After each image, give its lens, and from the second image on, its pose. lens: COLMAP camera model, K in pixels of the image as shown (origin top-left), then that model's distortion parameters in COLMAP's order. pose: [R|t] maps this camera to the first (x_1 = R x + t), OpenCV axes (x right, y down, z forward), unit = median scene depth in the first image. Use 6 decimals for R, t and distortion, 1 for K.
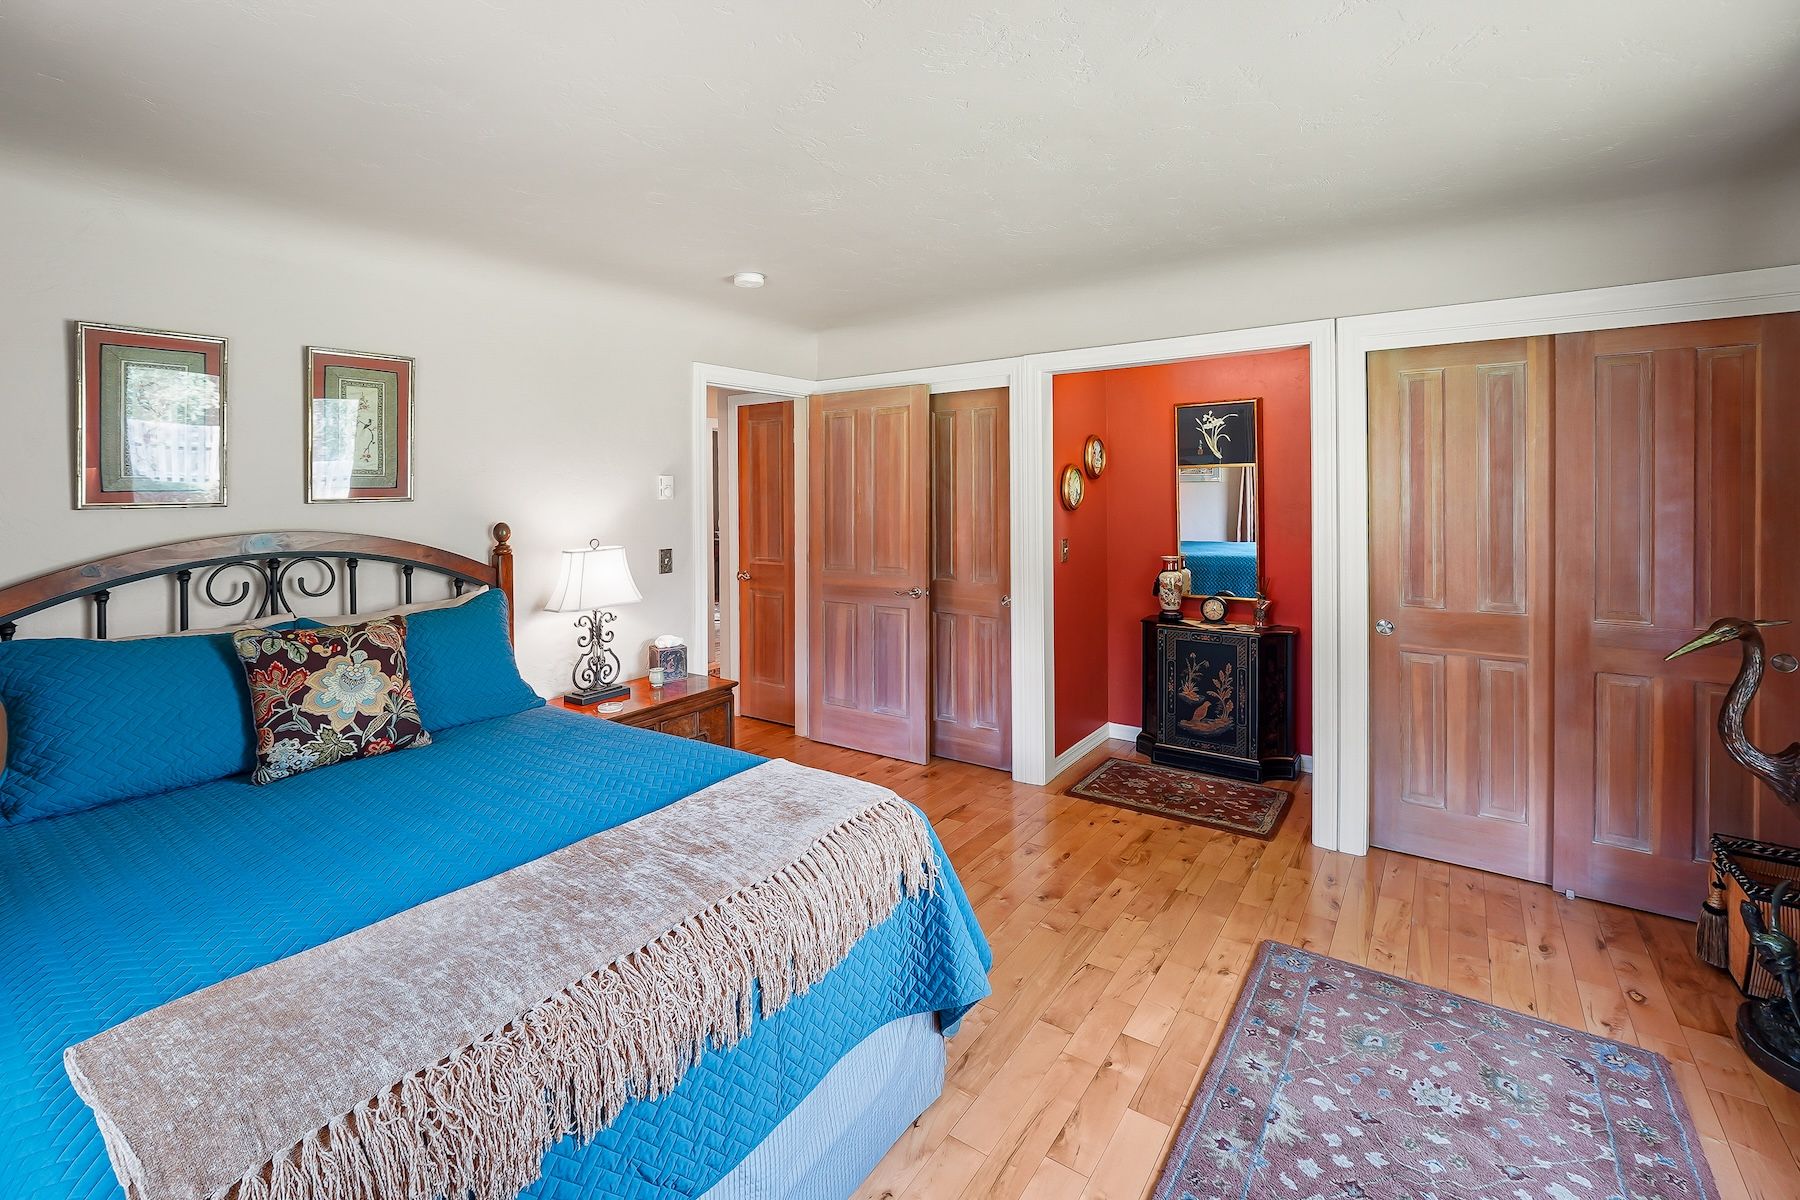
lens RADIAL K [[791.0, 0, 896.0], [0, 791.0, 496.2], [0, 0, 1]] dist [-0.005664, 0.000217]
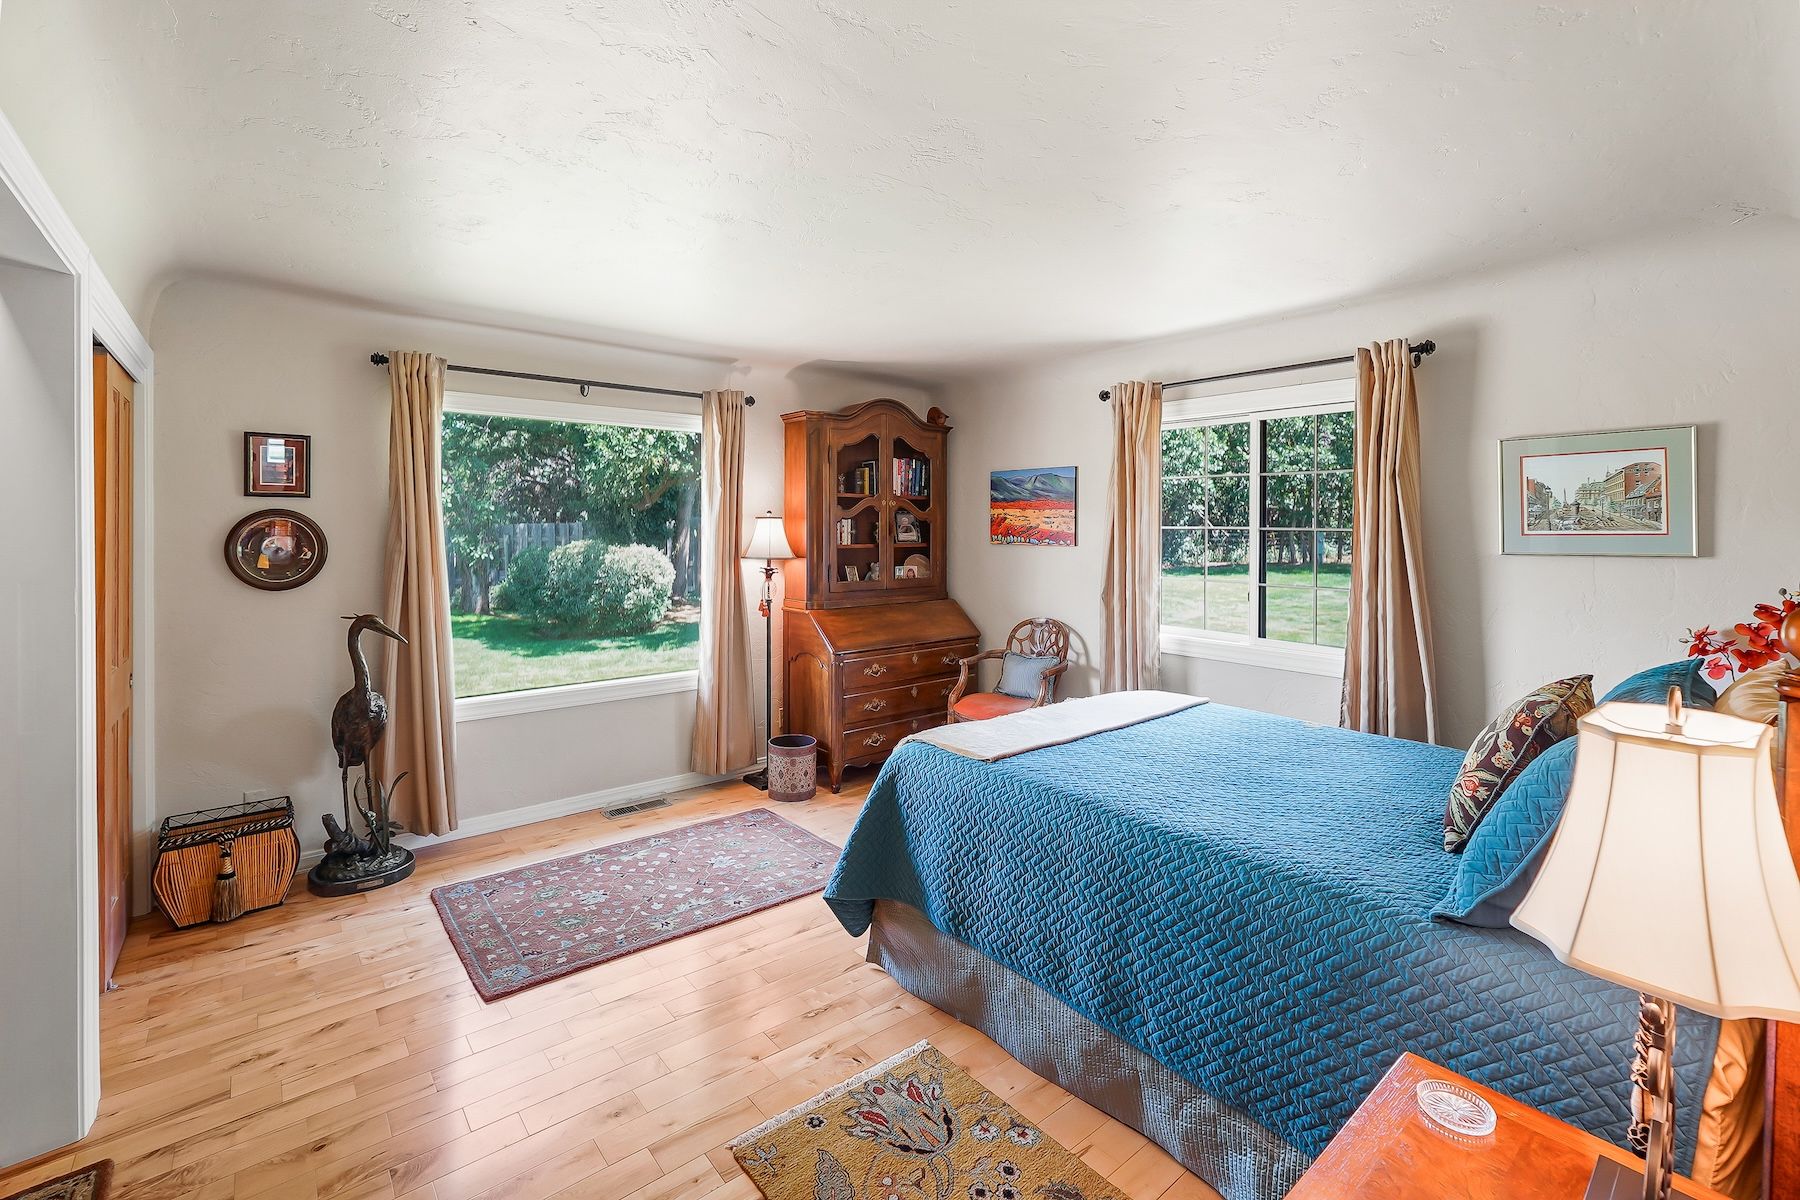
lens RADIAL K [[791.0, 0, 905.2], [0, 791.0, 522.5], [0, 0, 1]] dist [-0.005664, 0.000217]
pose [[-0.969013, 0.004008, 0.246978, -0.288264], [0.005664, 0.999966, 0.005996, -0.023799], [-0.246946, 0.007209, -0.969003, 1.952621]]
